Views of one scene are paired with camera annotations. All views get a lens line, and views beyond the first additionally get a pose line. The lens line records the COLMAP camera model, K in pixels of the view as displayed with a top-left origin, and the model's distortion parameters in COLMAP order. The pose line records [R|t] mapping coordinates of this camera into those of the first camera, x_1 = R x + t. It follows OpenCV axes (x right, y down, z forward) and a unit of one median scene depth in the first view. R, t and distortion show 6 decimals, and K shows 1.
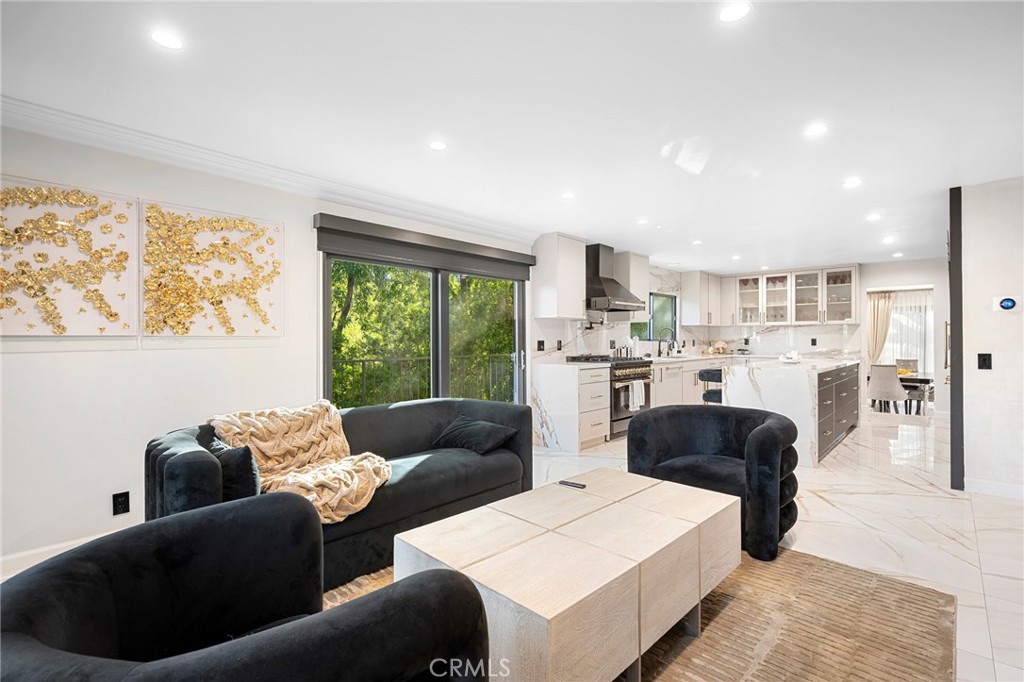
lens RADIAL K [[460.4, 0, 515.0], [0, 460.4, 339.4], [0, 0, 1]] dist [-0.004853, -0.000125]
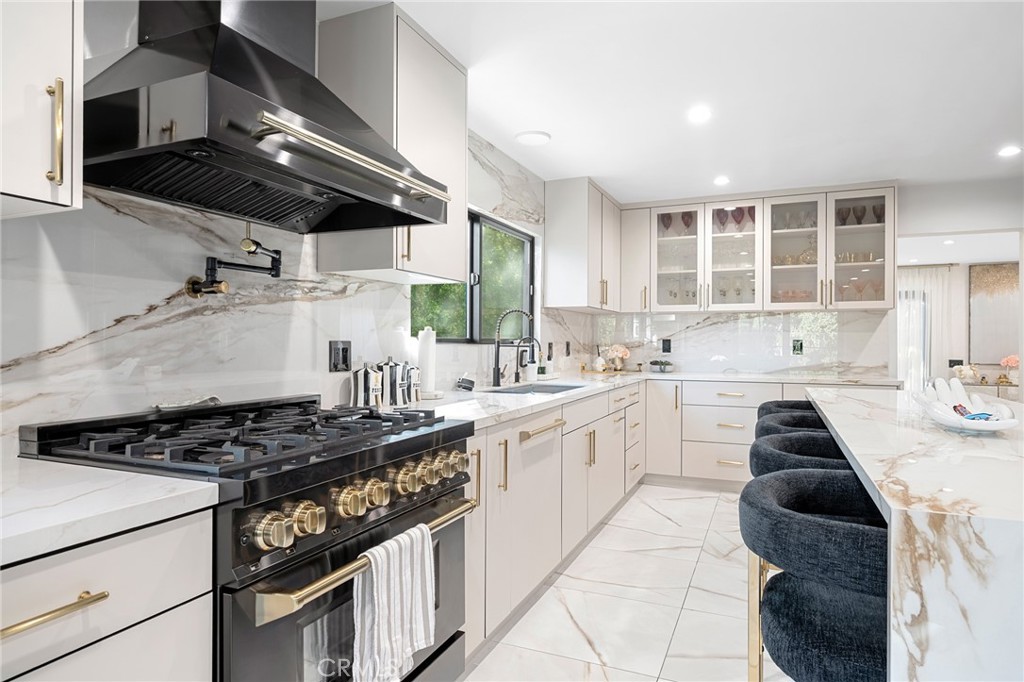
lens RADIAL K [[571.0, 0, 517.4], [0, 571.0, 340.2], [0, 0, 1]] dist [-0.027012, -0.000185]
pose [[0.938982, 0.006470, 0.343905, 0.166947], [-0.006326, 0.999979, -0.001542, 0.001024], [-0.343908, -0.000728, 0.939003, 0.547141]]
